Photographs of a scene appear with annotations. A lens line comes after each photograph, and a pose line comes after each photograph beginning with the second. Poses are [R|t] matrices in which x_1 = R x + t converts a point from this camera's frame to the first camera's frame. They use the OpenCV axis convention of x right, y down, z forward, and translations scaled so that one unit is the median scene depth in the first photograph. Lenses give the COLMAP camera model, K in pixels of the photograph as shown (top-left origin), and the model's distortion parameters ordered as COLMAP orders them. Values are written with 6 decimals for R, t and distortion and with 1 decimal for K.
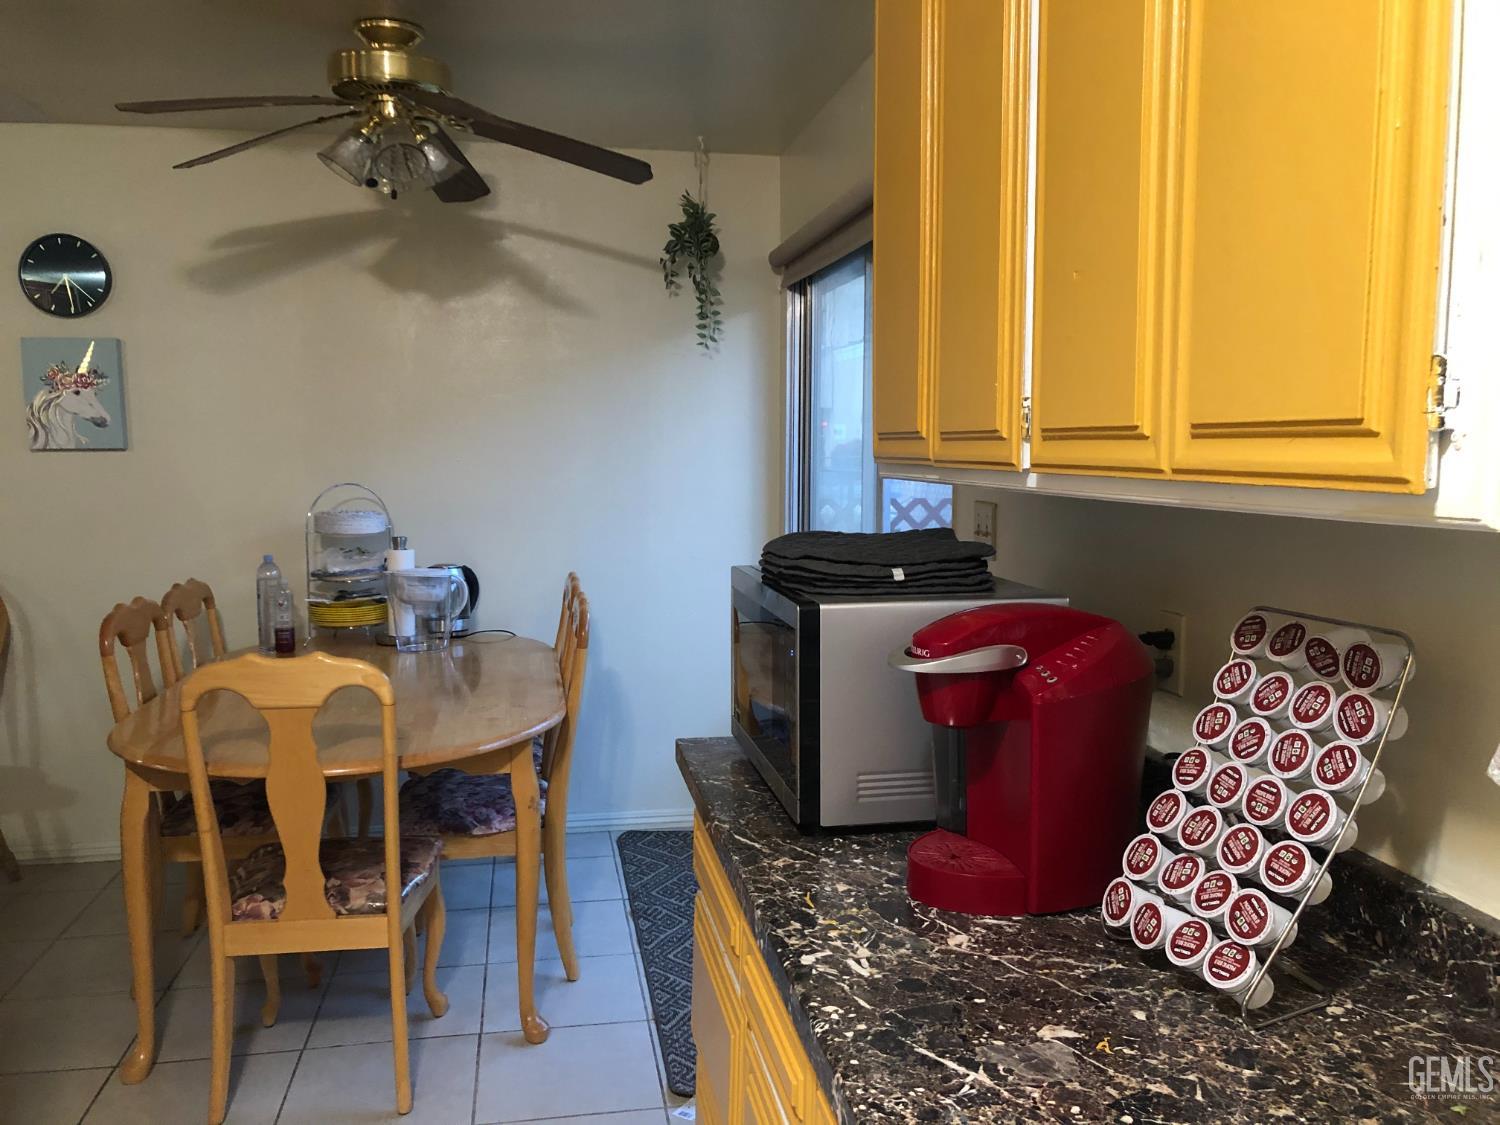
lens RADIAL K [[1223.4, 0, 756.4], [0, 1223.4, 563.2], [0, 0, 1]] dist [0.027395, -0.019602]
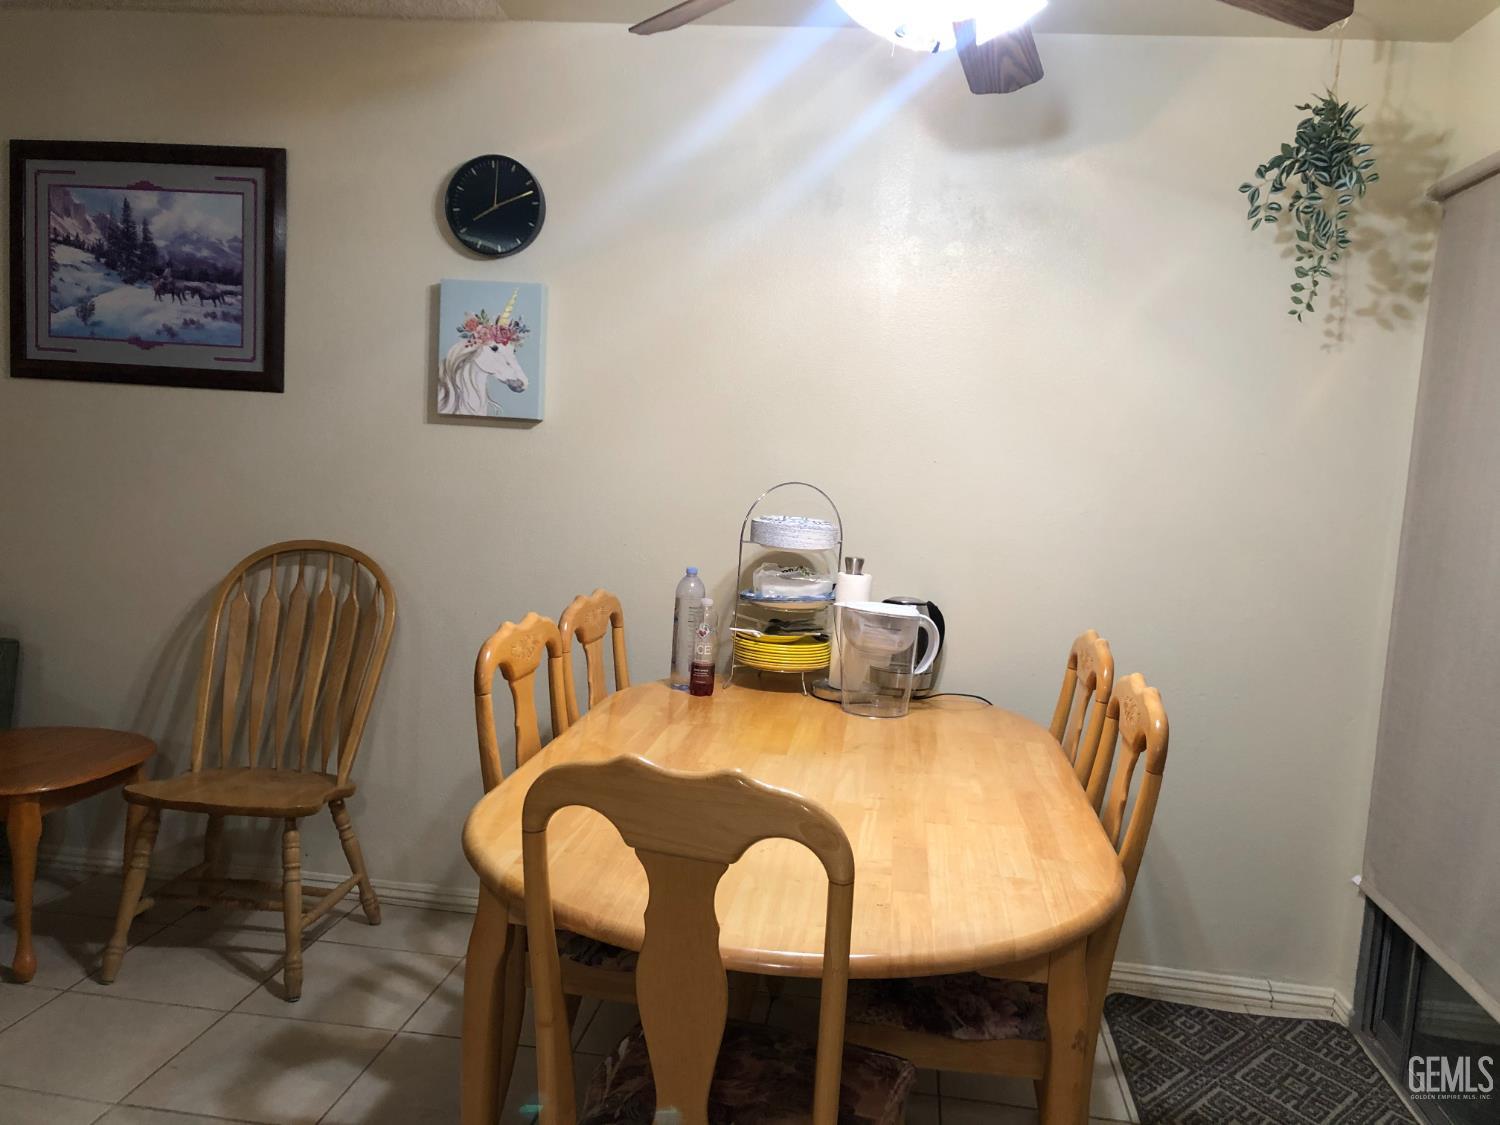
lens RADIAL K [[1223.4, 0, 747.9], [0, 1223.4, 565.2], [0, 0, 1]] dist [0.027395, -0.019602]
pose [[0.947692, 0.094055, -0.305015, -0.127154], [-0.095463, 0.995379, 0.010330, -0.018784], [0.304577, 0.019328, 0.952292, 0.272876]]
